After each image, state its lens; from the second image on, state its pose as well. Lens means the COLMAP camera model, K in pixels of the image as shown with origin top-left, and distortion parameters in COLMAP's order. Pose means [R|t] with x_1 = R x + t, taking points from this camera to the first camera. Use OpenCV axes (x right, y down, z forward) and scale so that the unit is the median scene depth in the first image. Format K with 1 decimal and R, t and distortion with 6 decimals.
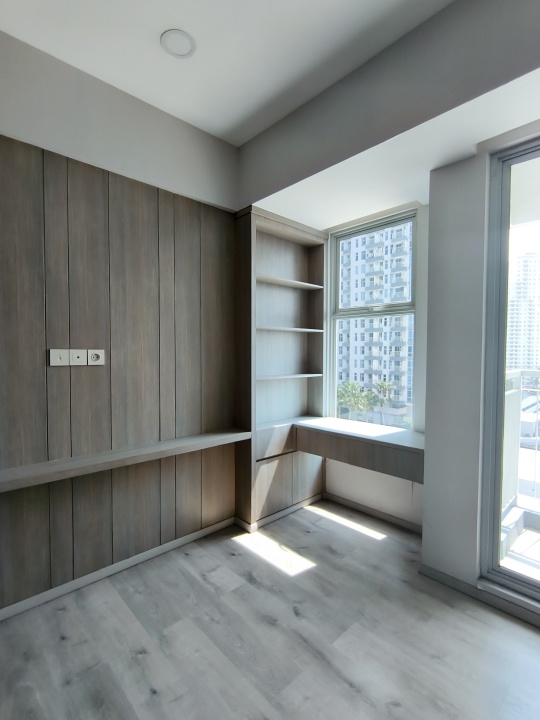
lens RADIAL K [[350.2, 0, 274.5], [0, 350.2, 363.5], [0, 0, 1]] dist [-0.008461, 0.003422]
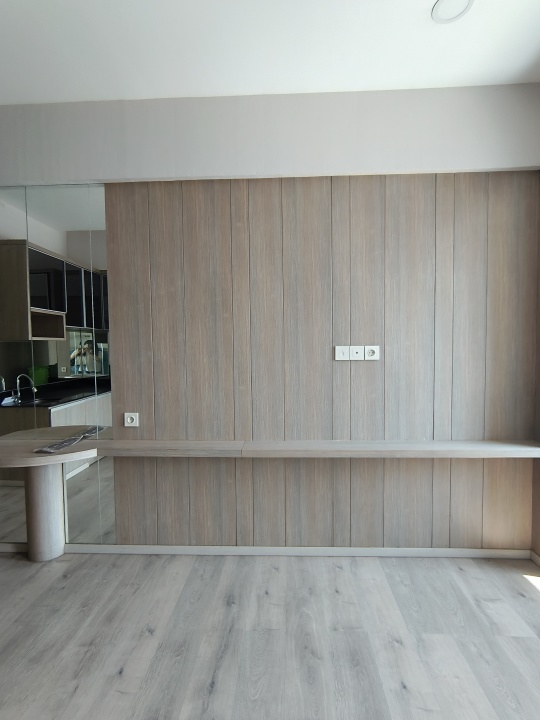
lens RADIAL K [[350.2, 0, 273.1], [0, 350.2, 364.4], [0, 0, 1]] dist [-0.008461, 0.003422]
pose [[0.691707, 0.023205, -0.721805, 0.082341], [-0.010898, 0.999705, 0.021695, -0.002002], [0.722096, -0.007141, 0.691756, 0.034330]]
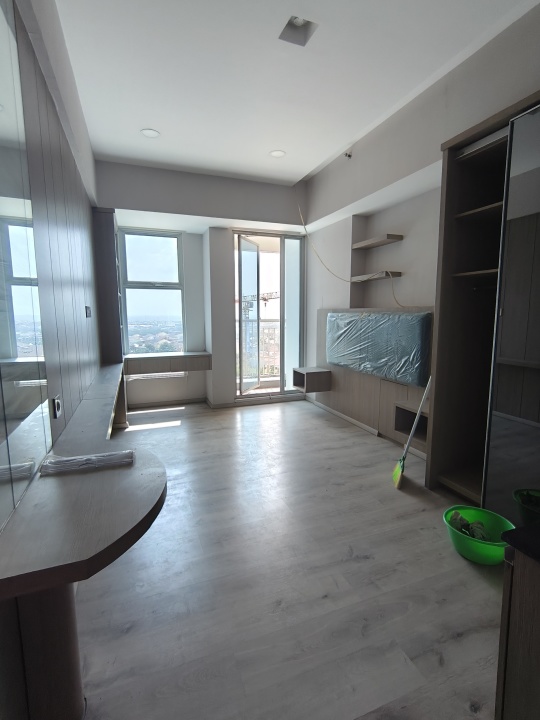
lens RADIAL K [[350.2, 0, 270.5], [0, 350.2, 359.4], [0, 0, 1]] dist [-0.008461, 0.003422]
pose [[0.391043, -0.117452, 0.912847, -0.275048], [0.028311, 0.992890, 0.115623, 0.006236], [-0.919937, -0.019370, 0.391588, -0.041156]]
